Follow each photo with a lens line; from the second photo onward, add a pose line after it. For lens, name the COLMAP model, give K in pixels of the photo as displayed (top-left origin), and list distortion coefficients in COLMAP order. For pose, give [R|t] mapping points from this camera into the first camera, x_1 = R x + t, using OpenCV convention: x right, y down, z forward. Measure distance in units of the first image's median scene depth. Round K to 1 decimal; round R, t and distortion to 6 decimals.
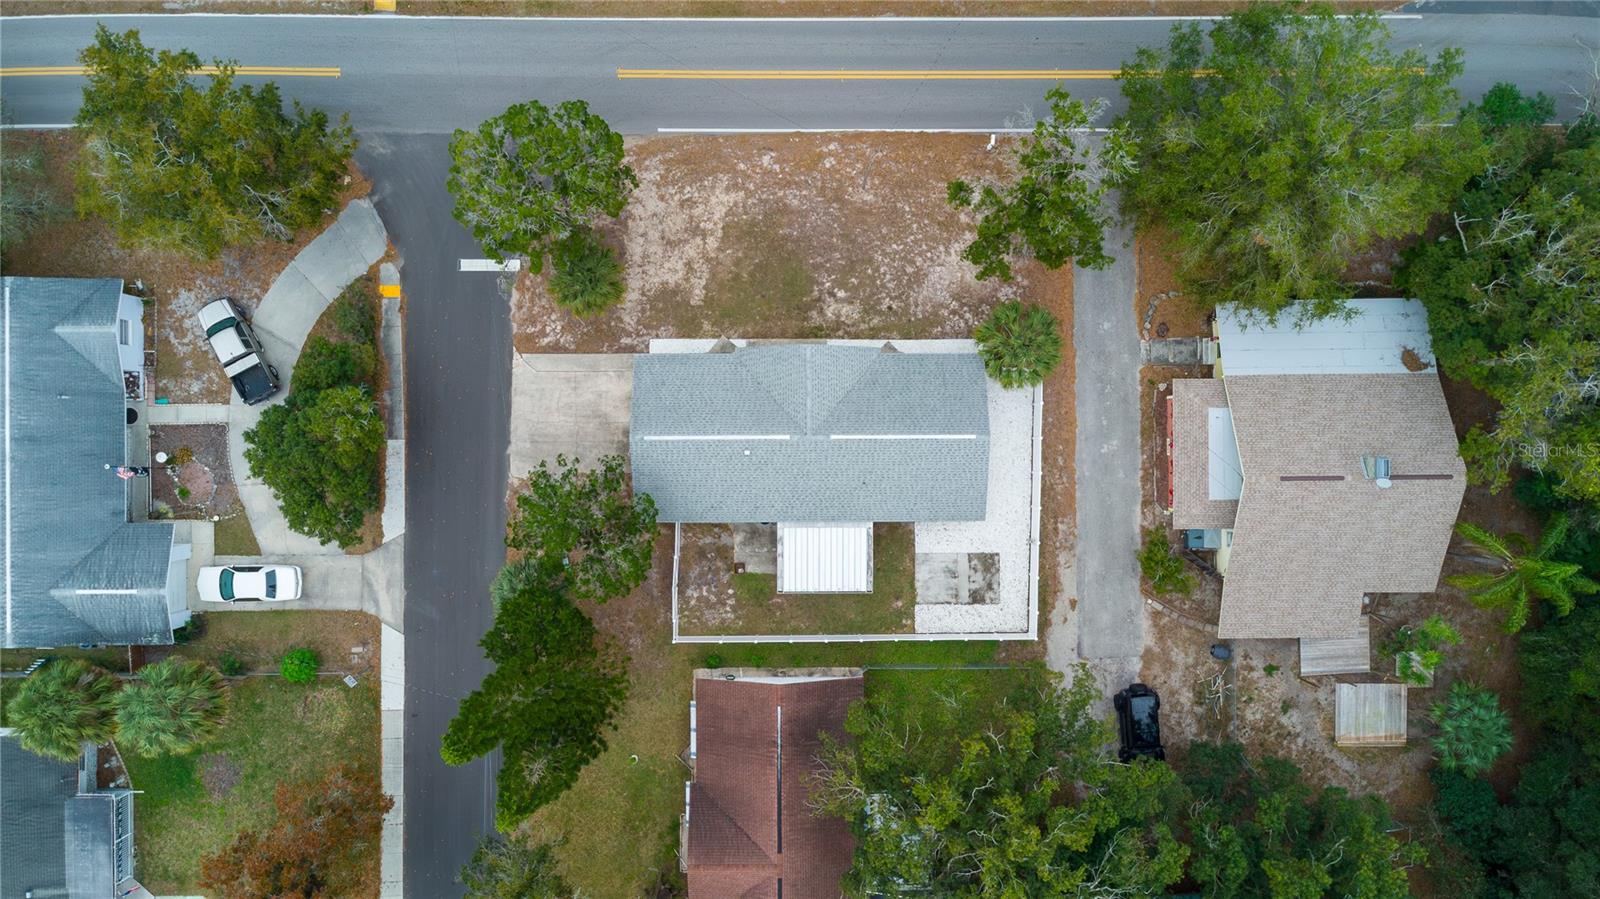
lens RADIAL K [[1160.4, 0, 808.0], [0, 1160.4, 448.5], [0, 0, 1]] dist [0.035585, 0.006748]
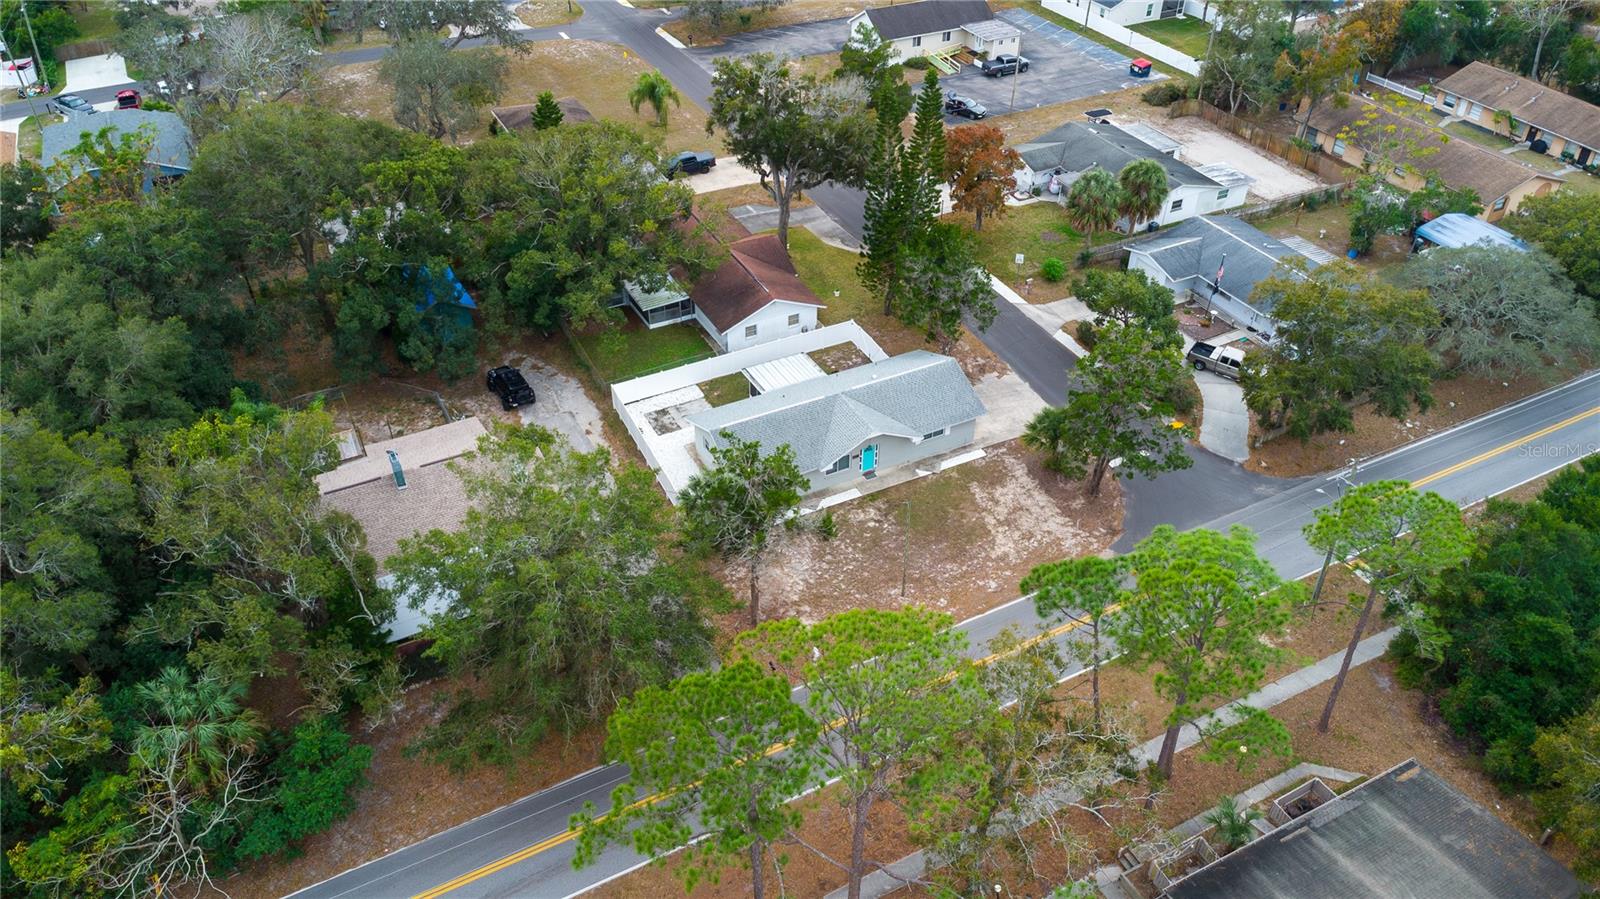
lens RADIAL K [[1160.4, 0, 805.7], [0, 1160.4, 451.2], [0, 0, 1]] dist [0.035585, 0.006748]
pose [[-0.888083, 0.265527, -0.375239, 0.496894], [-0.459271, -0.547130, 0.699799, -0.866020], [-0.019489, 0.793816, 0.607846, 0.248702]]
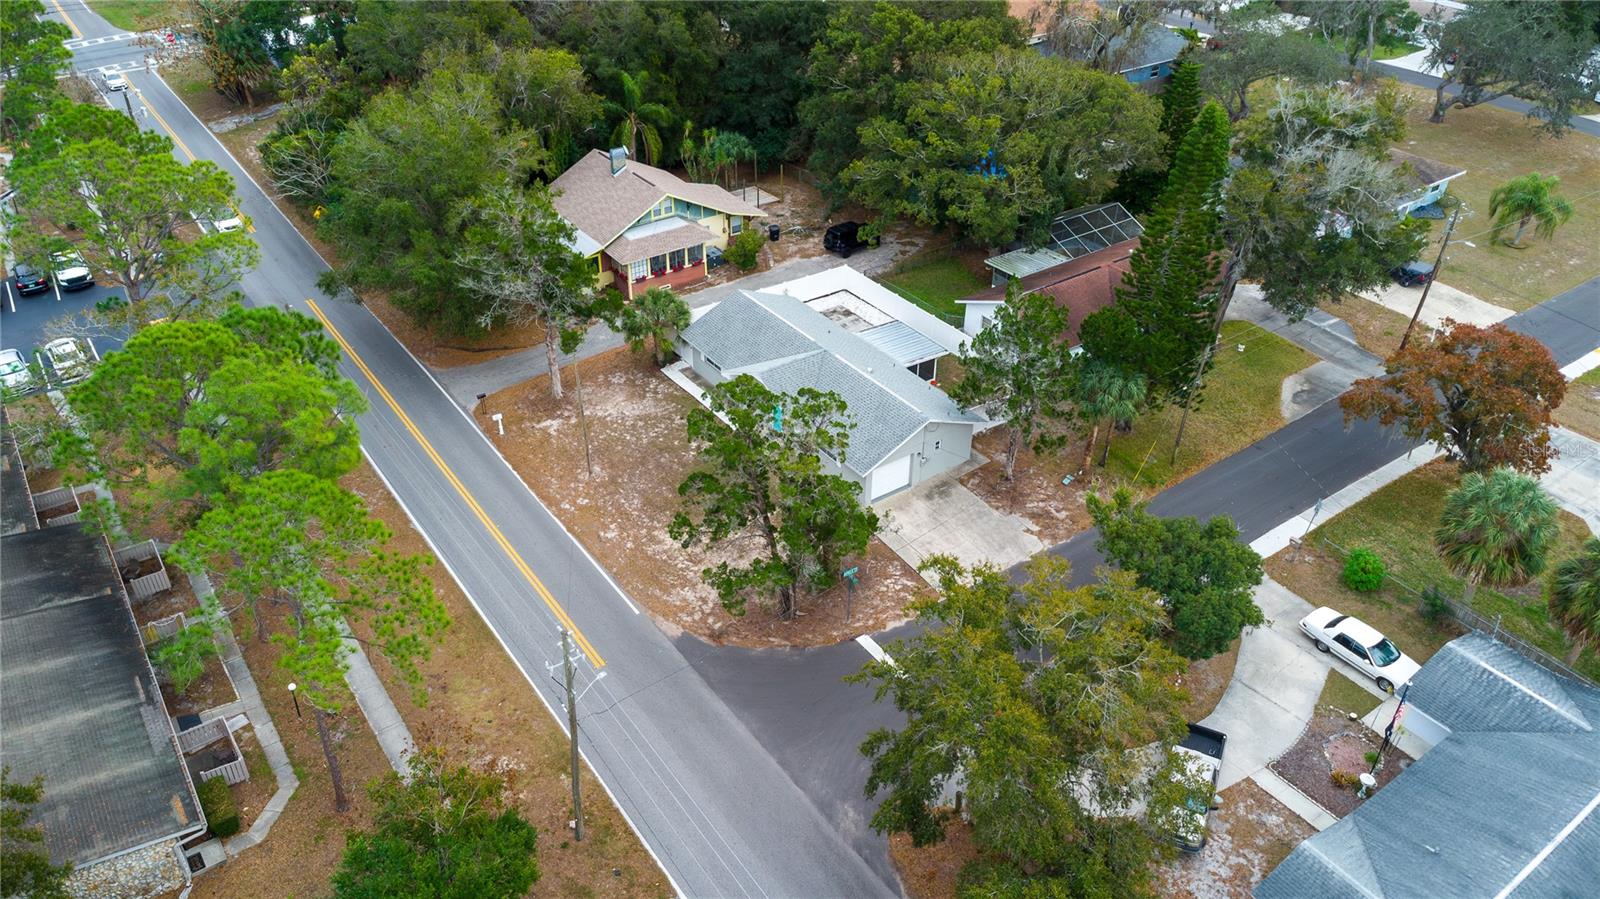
lens RADIAL K [[1160.4, 0, 801.9], [0, 1160.4, 432.8], [0, 0, 1]] dist [0.035585, 0.006748]
pose [[-0.577550, -0.464224, 0.671514, -0.723824], [0.816155, -0.310114, 0.487566, -0.559600], [-0.018094, 0.829654, 0.557985, 0.408869]]
